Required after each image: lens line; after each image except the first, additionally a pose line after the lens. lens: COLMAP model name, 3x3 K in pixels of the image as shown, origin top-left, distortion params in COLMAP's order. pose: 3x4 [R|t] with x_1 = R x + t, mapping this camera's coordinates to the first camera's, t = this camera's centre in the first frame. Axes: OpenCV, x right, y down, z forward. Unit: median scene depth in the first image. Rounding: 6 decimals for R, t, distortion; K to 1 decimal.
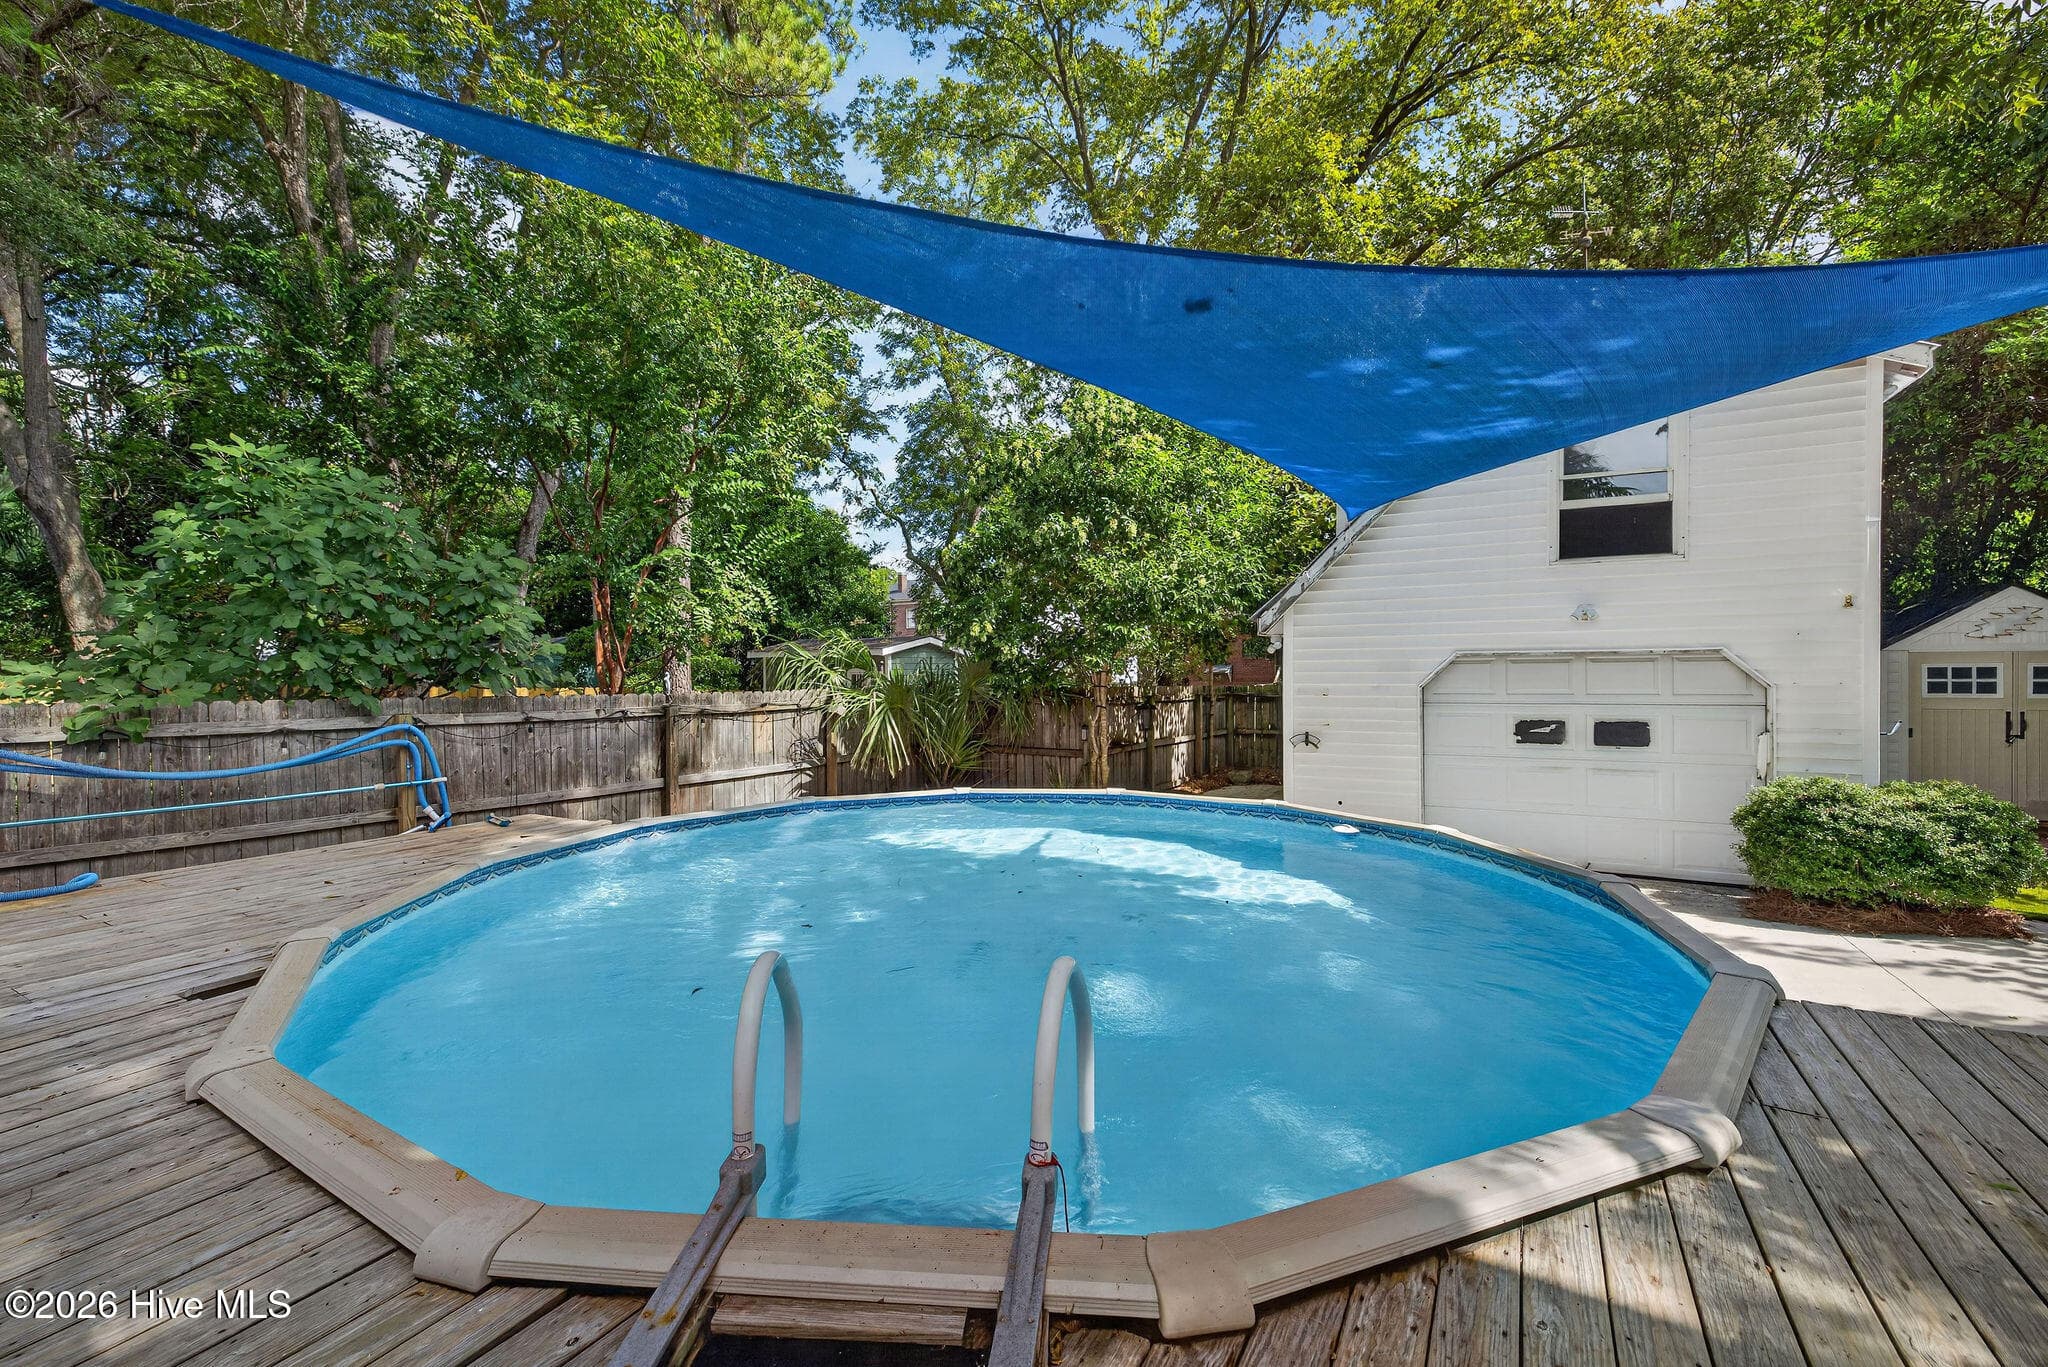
lens RADIAL K [[845.4, 0, 1015.1], [0, 845.4, 670.1], [0, 0, 1]] dist [0.003140, 0.000014]
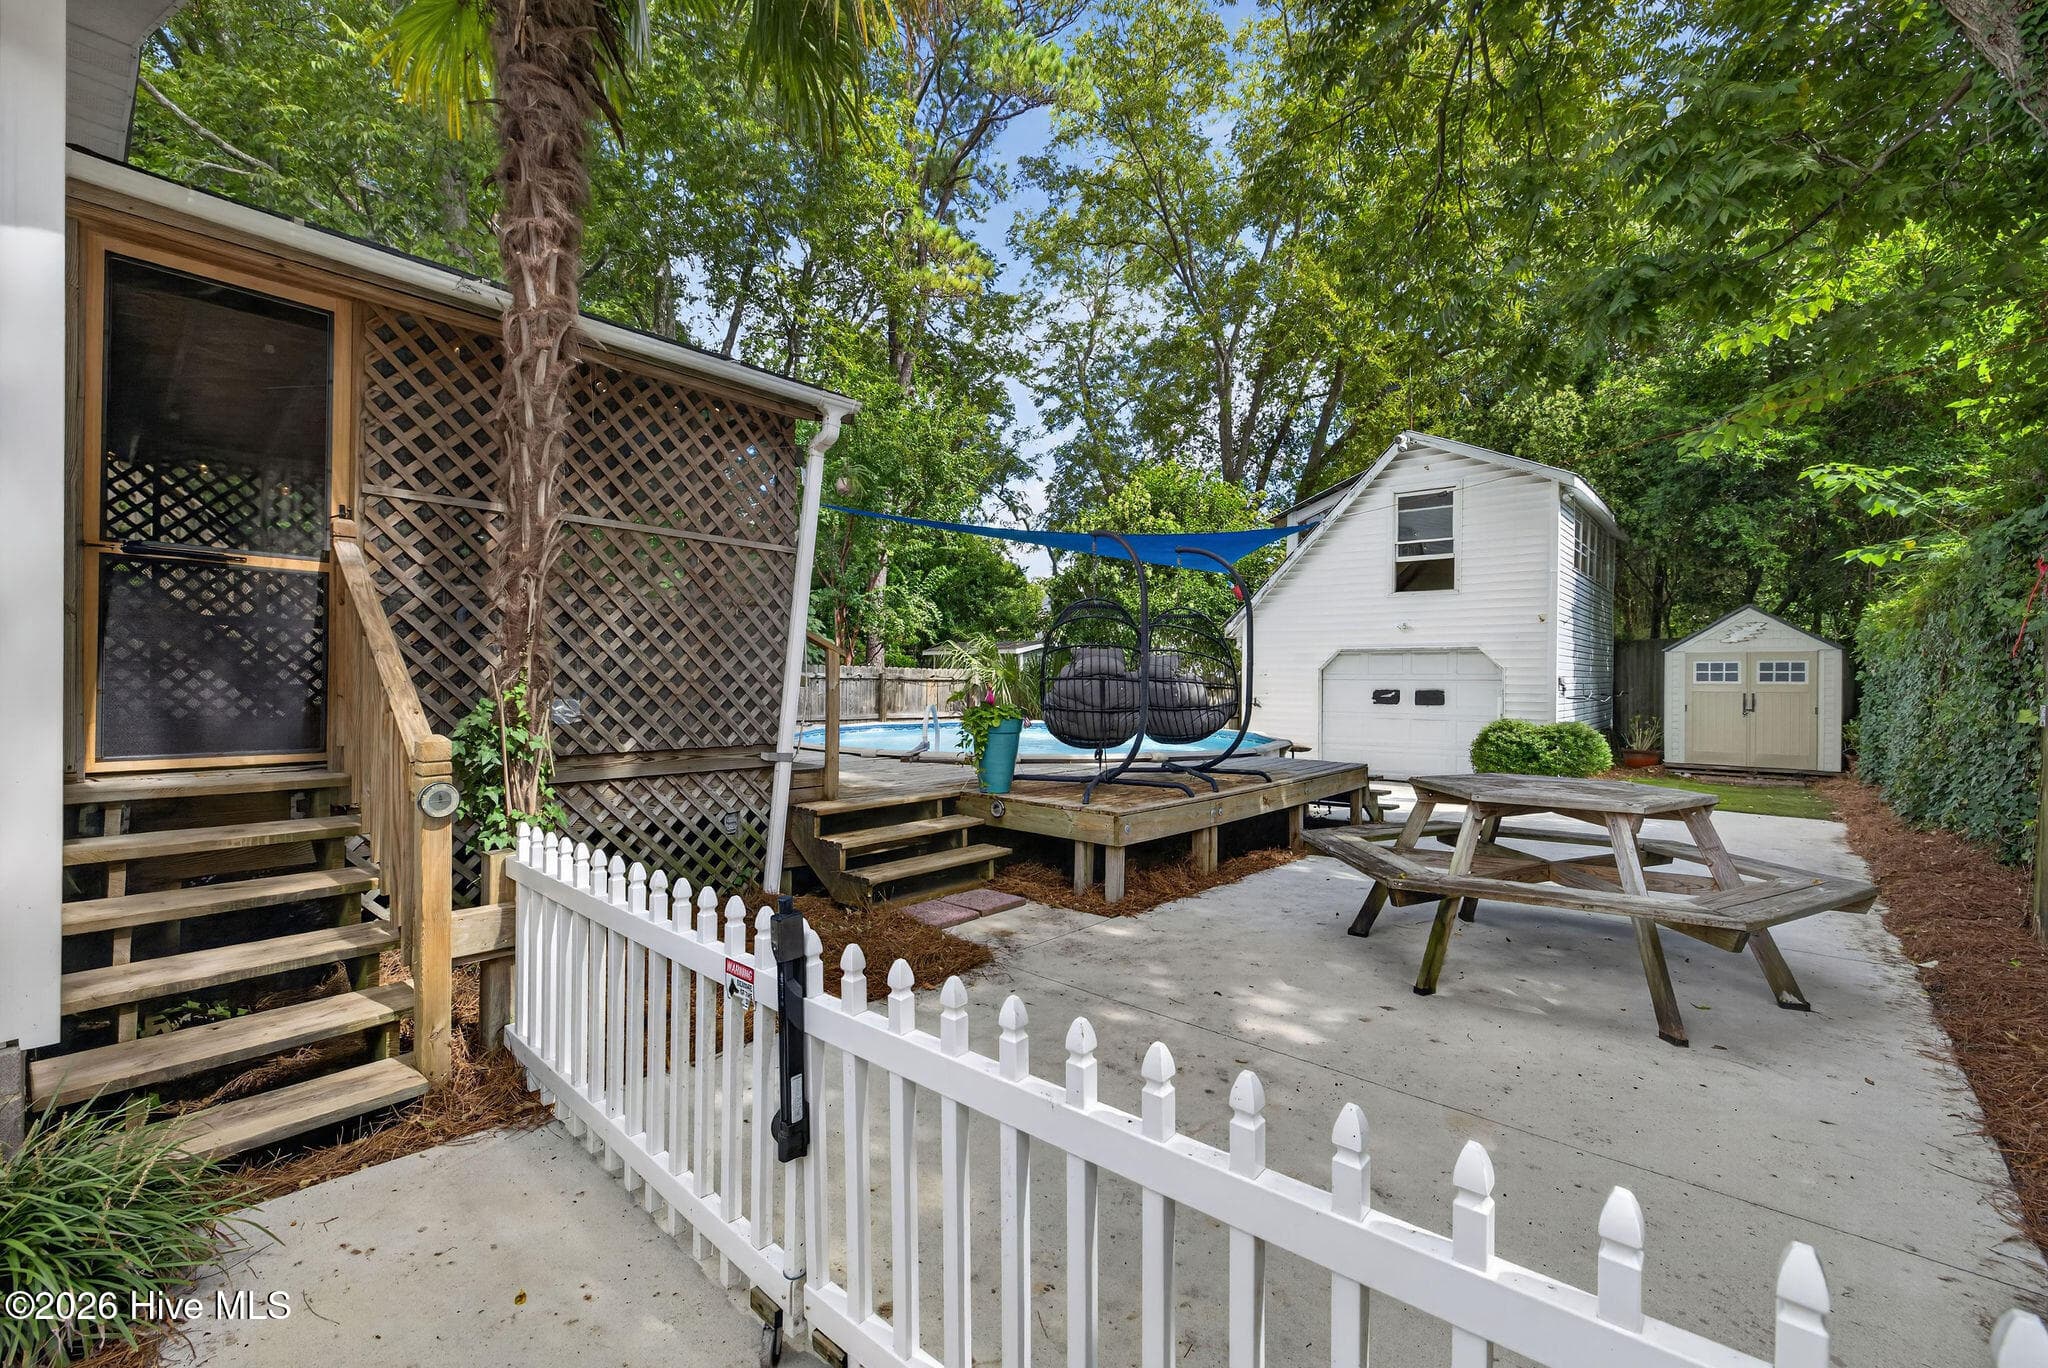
lens RADIAL K [[845.4, 0, 1018.4], [0, 845.4, 682.9], [0, 0, 1]] dist [0.003140, 0.000014]
pose [[0.981807, 0.018337, -0.188993, 0.189848], [-0.017644, 0.999830, 0.005348, 0.041164], [0.189059, -0.001916, 0.981964, -0.622727]]
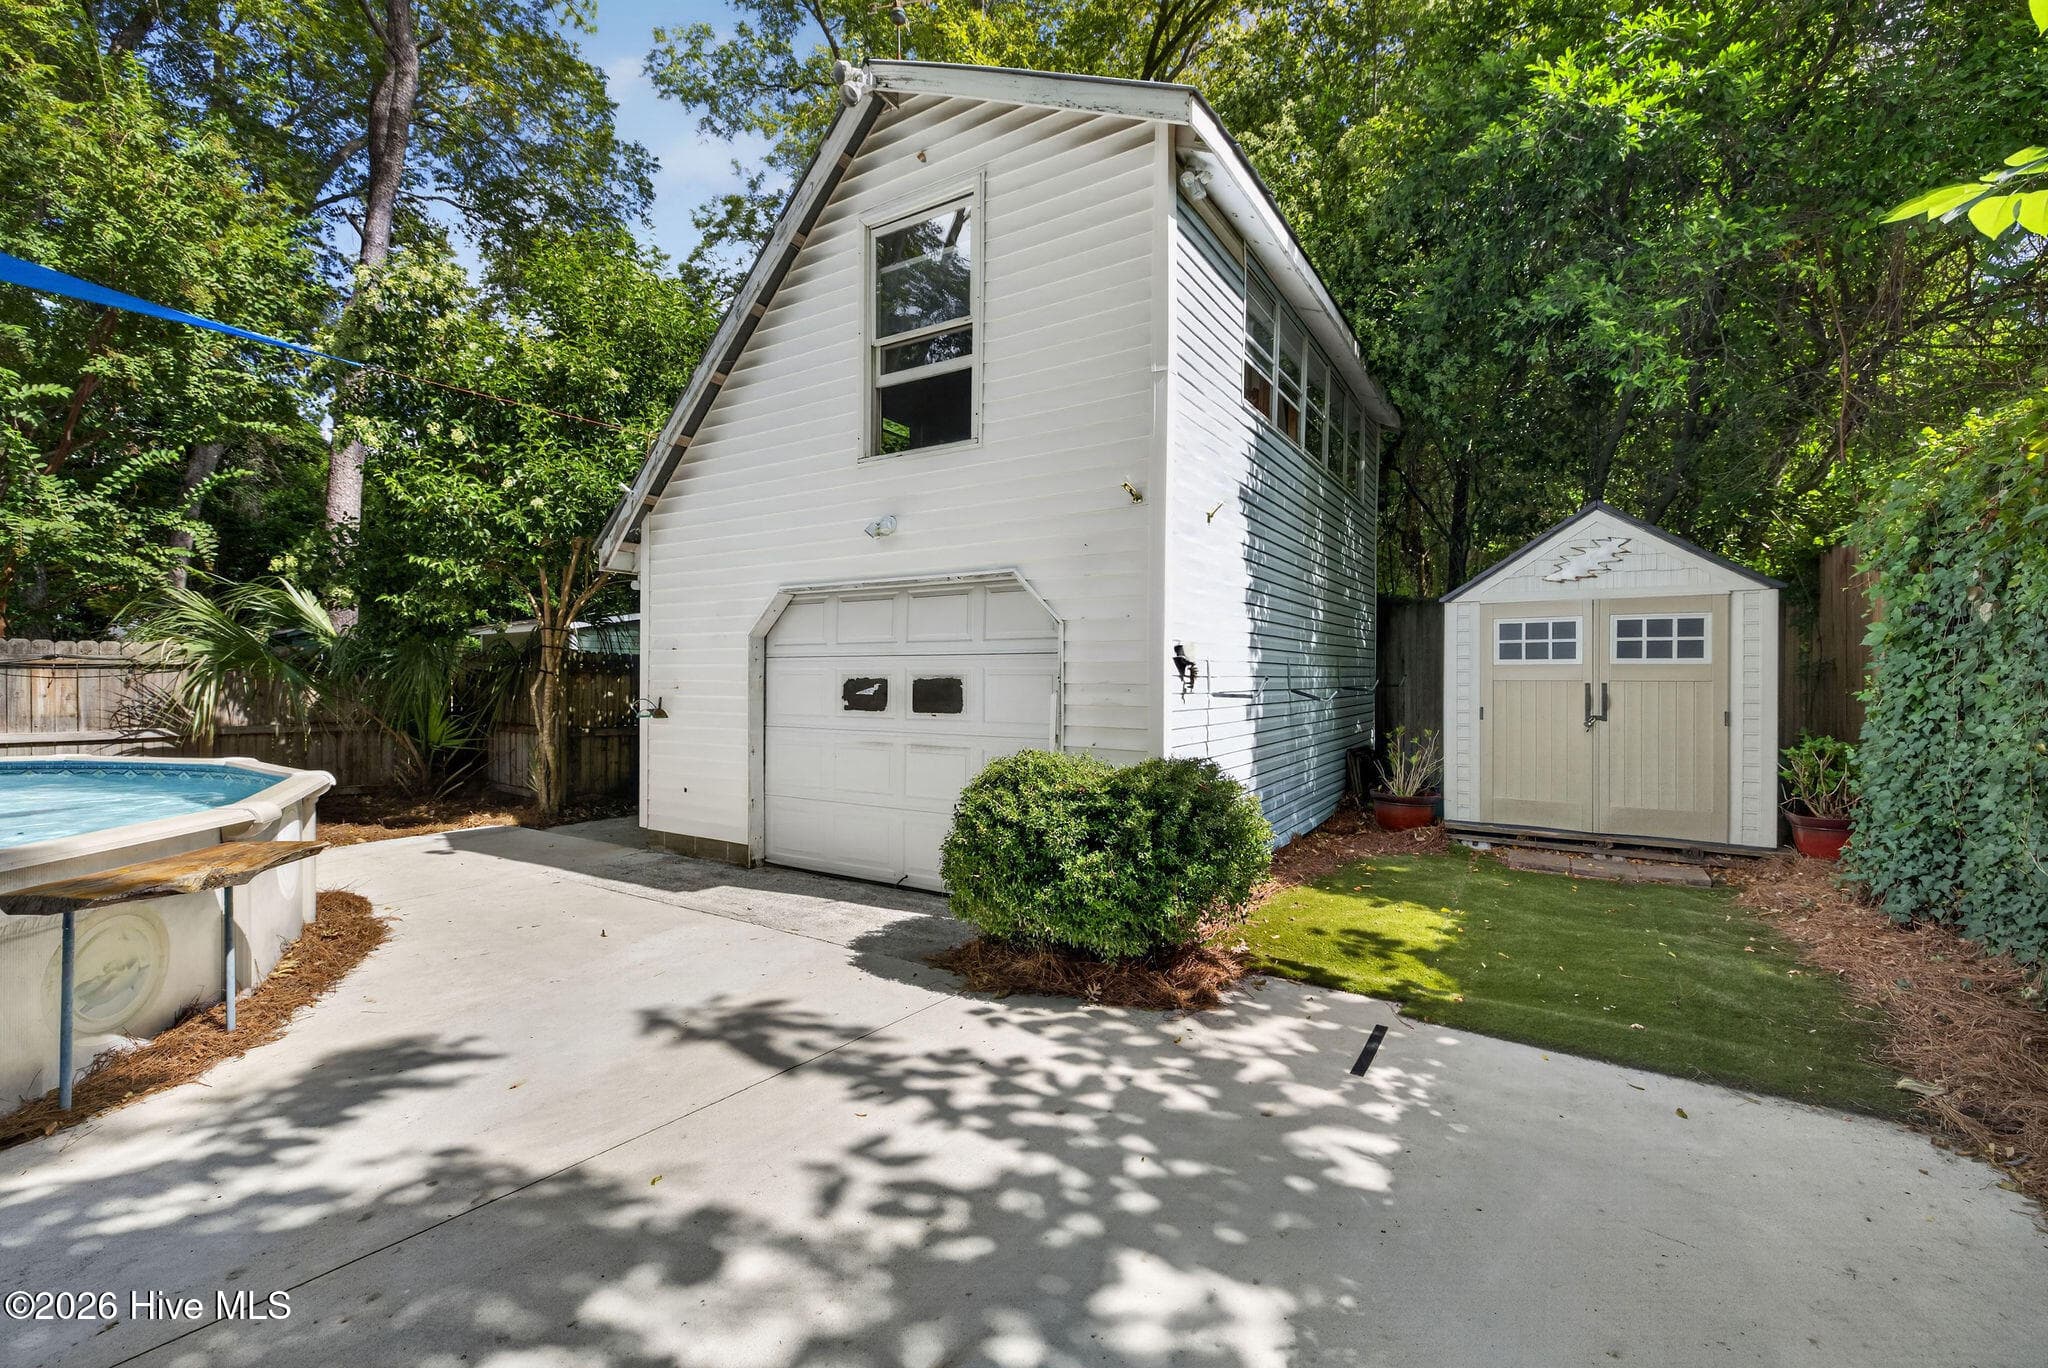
lens RADIAL K [[845.4, 0, 1015.7], [0, 845.4, 680.1], [0, 0, 1]] dist [0.003140, 0.000014]
pose [[0.998498, 0.014740, -0.052774, 0.654804], [-0.014689, 0.999891, 0.001352, 0.047784], [0.052788, -0.000575, 0.998606, 0.229717]]
